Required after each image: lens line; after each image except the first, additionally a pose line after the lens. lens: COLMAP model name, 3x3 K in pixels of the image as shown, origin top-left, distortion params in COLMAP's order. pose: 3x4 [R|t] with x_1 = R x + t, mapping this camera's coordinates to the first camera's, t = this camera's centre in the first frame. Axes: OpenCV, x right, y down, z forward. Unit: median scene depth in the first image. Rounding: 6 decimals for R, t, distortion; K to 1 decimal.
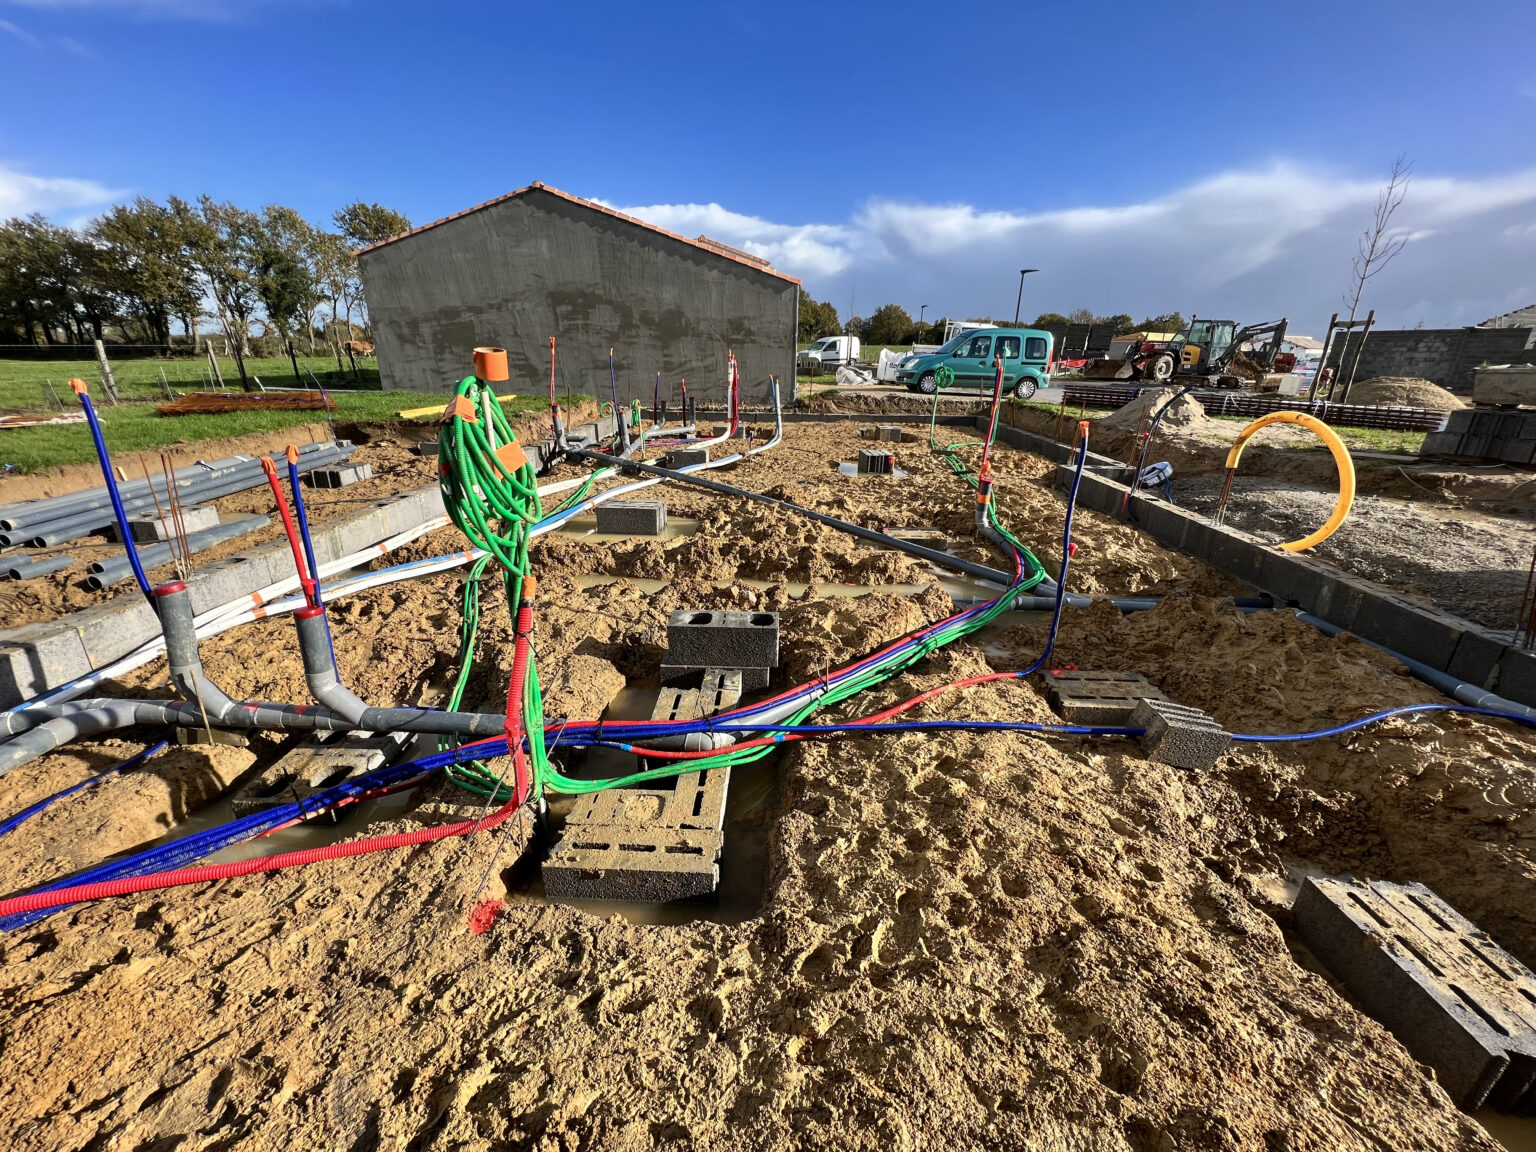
lens RADIAL K [[614.8, 0, 768.0], [0, 614.8, 576.0], [0, 0, 1]] dist [-0.000248, 0.000019]
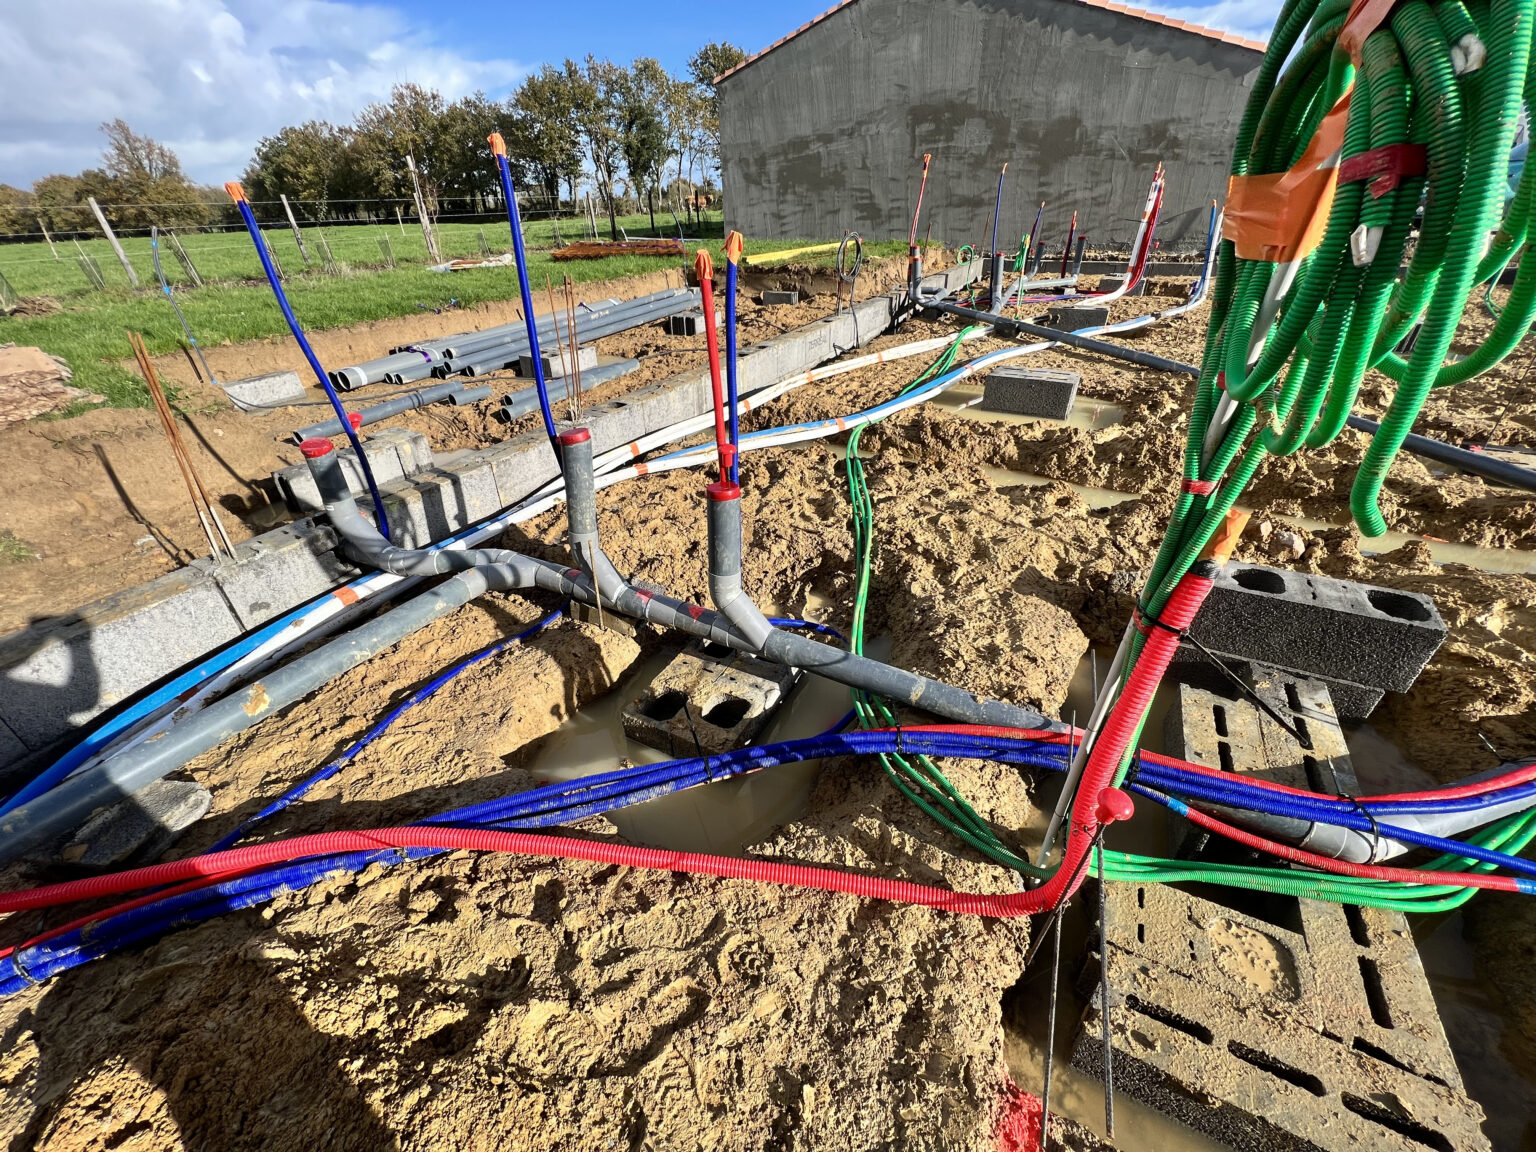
lens RADIAL K [[614.8, 0, 768.0], [0, 614.8, 576.0], [0, 0, 1]] dist [-0.000248, 0.000019]
pose [[0.898827, 0.199231, -0.390405, -0.261535], [-0.119517, 0.968374, 0.219017, -0.005880], [0.421693, -0.150199, 0.894212, 0.238942]]
